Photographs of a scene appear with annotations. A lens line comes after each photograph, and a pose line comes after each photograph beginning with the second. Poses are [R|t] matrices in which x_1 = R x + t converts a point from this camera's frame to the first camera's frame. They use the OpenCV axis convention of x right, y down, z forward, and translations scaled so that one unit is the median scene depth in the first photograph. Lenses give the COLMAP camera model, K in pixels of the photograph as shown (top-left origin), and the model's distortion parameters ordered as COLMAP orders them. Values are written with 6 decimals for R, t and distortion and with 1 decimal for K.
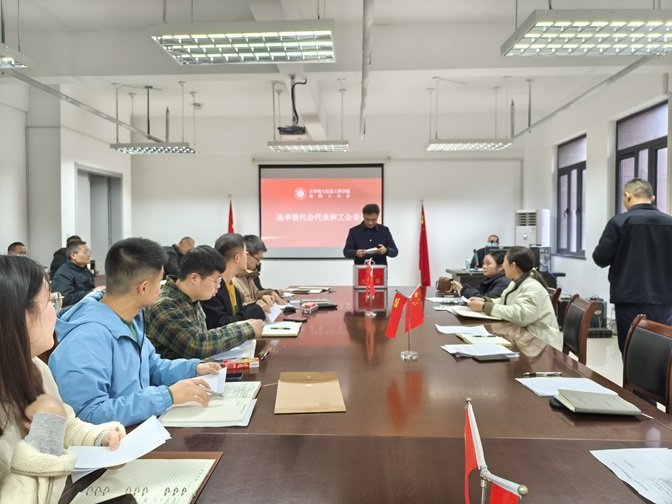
lens RADIAL K [[494.4, 0, 329.5], [0, 494.4, 248.8], [0, 0, 1]] dist [0.027204, -0.026007]
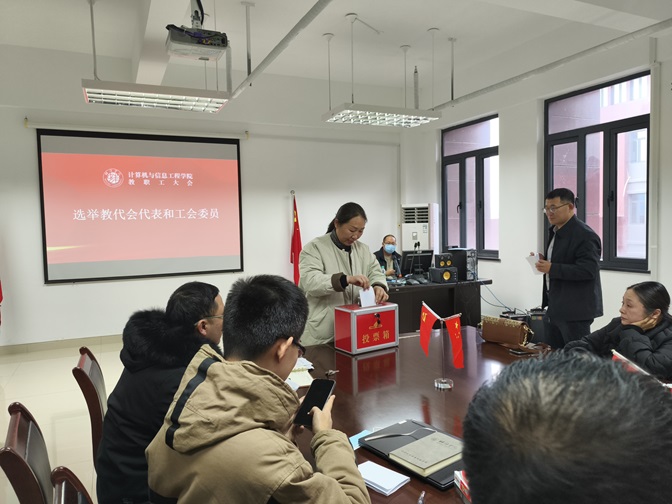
lens RADIAL K [[494.4, 0, 333.2], [0, 494.4, 249.3], [0, 0, 1]] dist [0.027204, -0.026007]
pose [[0.887954, -0.040680, 0.458129, -0.129940], [0.034771, 0.999168, 0.021328, -0.027165], [-0.458615, -0.003009, 0.888630, 0.356487]]
